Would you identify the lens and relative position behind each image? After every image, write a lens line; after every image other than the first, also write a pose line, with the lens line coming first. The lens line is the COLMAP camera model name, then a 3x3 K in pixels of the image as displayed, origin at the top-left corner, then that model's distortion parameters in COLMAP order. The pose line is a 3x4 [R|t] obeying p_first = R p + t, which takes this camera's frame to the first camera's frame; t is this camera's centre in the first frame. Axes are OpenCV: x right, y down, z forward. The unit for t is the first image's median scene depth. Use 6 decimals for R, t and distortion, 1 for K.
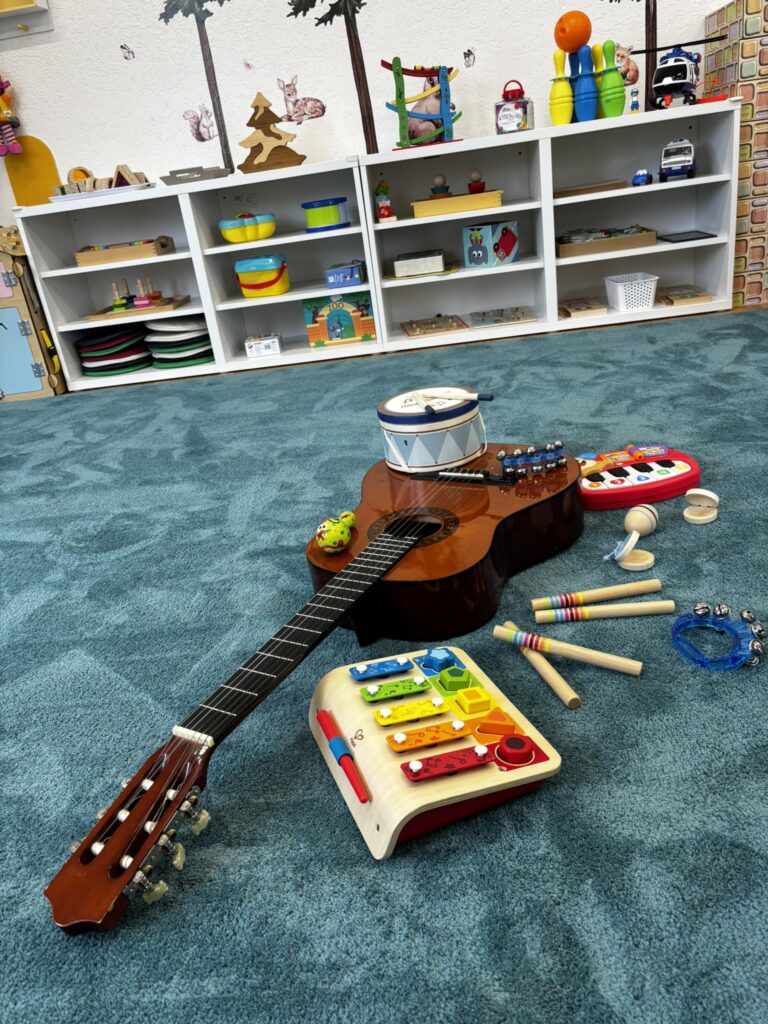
lens RADIAL K [[793.0, 0, 364.0], [0, 793.0, 522.8], [0, 0, 1]] dist [0.042438, -0.043953]
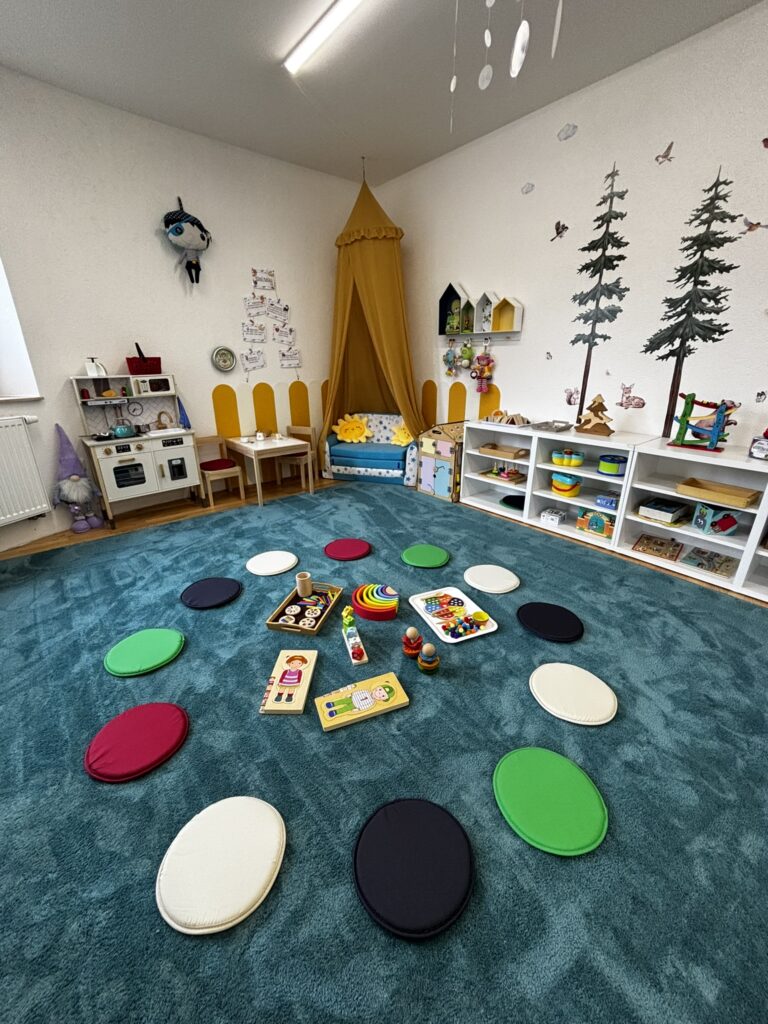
lens RADIAL K [[412.7, 0, 386.4], [0, 412.7, 511.8], [0, 0, 1]] dist [0.001348, -0.000535]
pose [[0.688344, 0.382607, -0.616274, 0.207105], [-0.365015, 0.916881, 0.161535, -0.260796], [0.626854, 0.113757, 0.770787, 0.010581]]
